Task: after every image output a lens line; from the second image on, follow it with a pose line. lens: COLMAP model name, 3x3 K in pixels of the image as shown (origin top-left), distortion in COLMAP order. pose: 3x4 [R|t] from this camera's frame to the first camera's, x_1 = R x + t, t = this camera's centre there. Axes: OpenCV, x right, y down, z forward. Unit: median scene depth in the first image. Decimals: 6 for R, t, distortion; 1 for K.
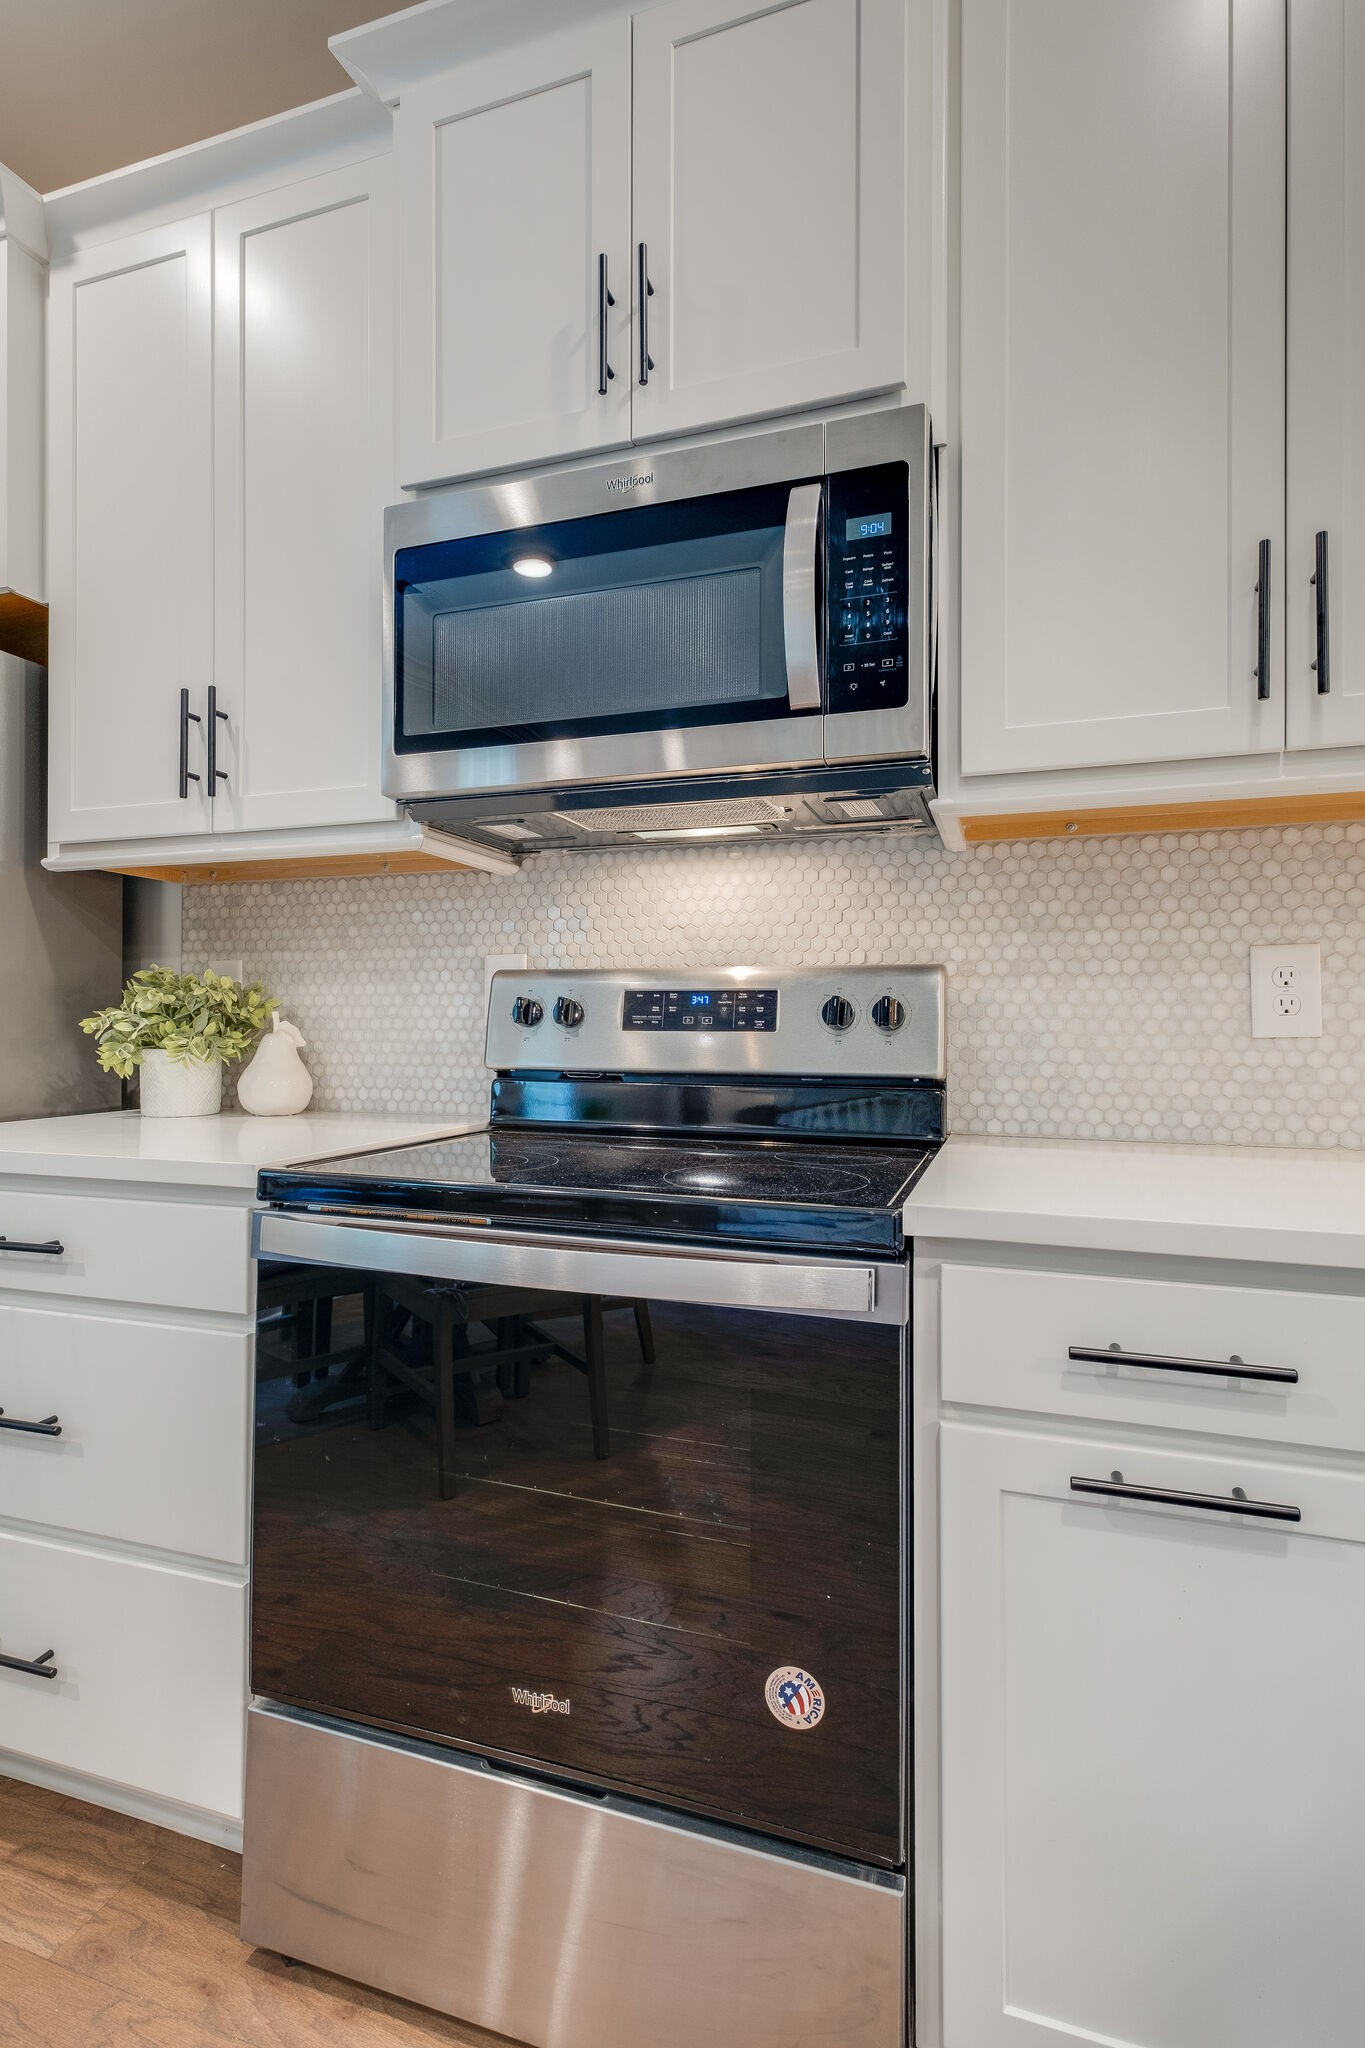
lens RADIAL K [[1014.3, 0, 683.2], [0, 1014.3, 1011.3], [0, 0, 1]] dist [0.006368, 0.000510]
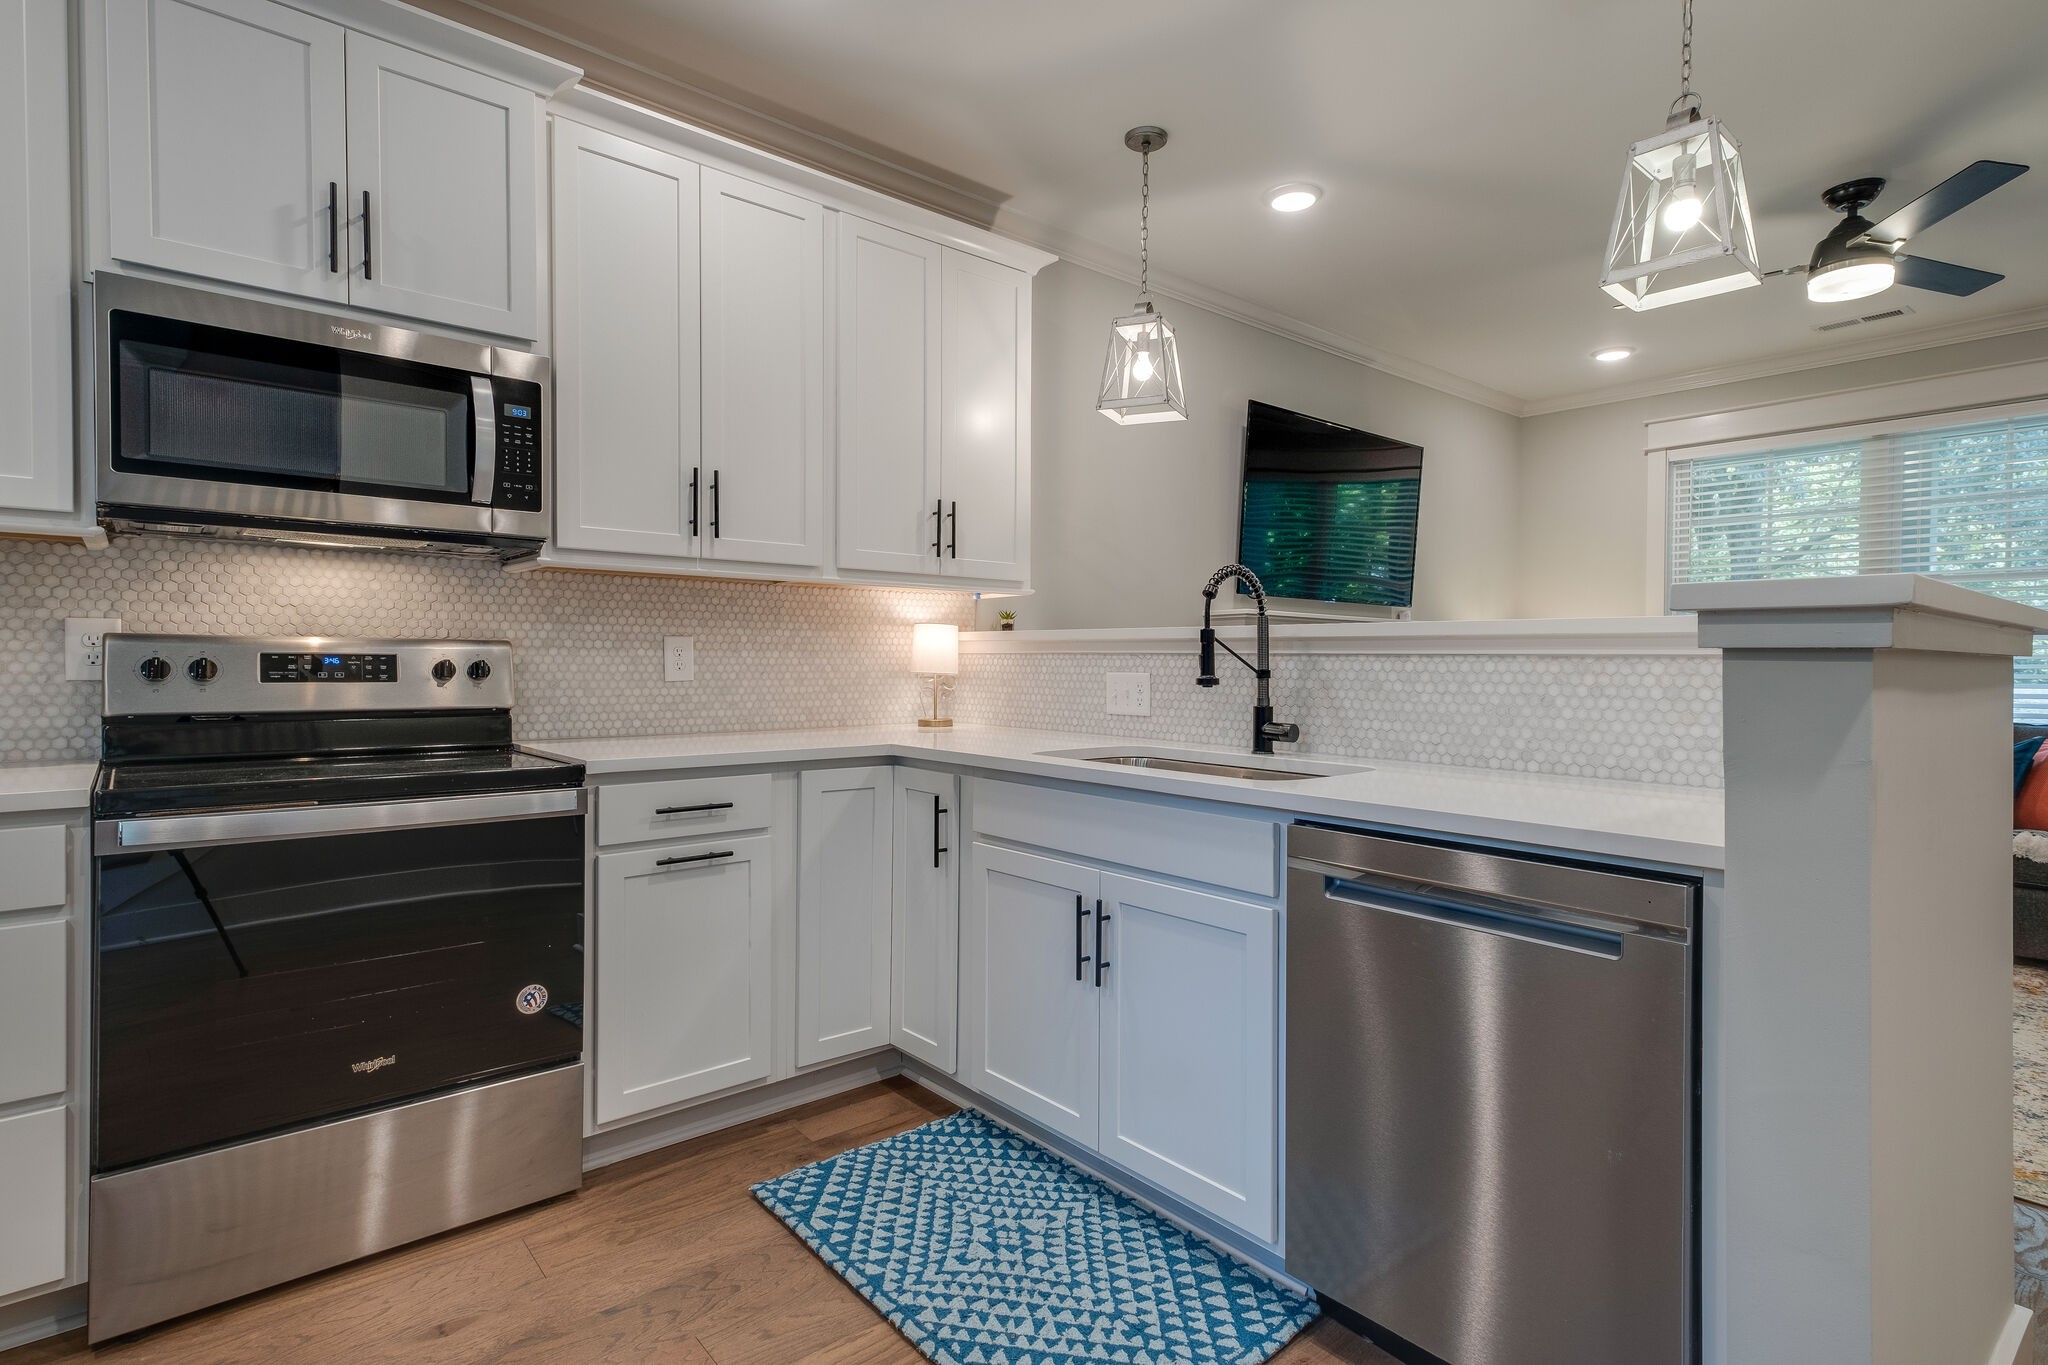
lens RADIAL K [[1014.3, 0, 1024.7], [0, 1014.3, 672.5], [0, 0, 1]] dist [0.006368, 0.000510]
pose [[0.512330, -0.009082, 0.858740, -0.767092], [-0.014467, 0.999711, 0.019204, -0.038802], [-0.858667, -0.022262, 0.512051, -0.617984]]
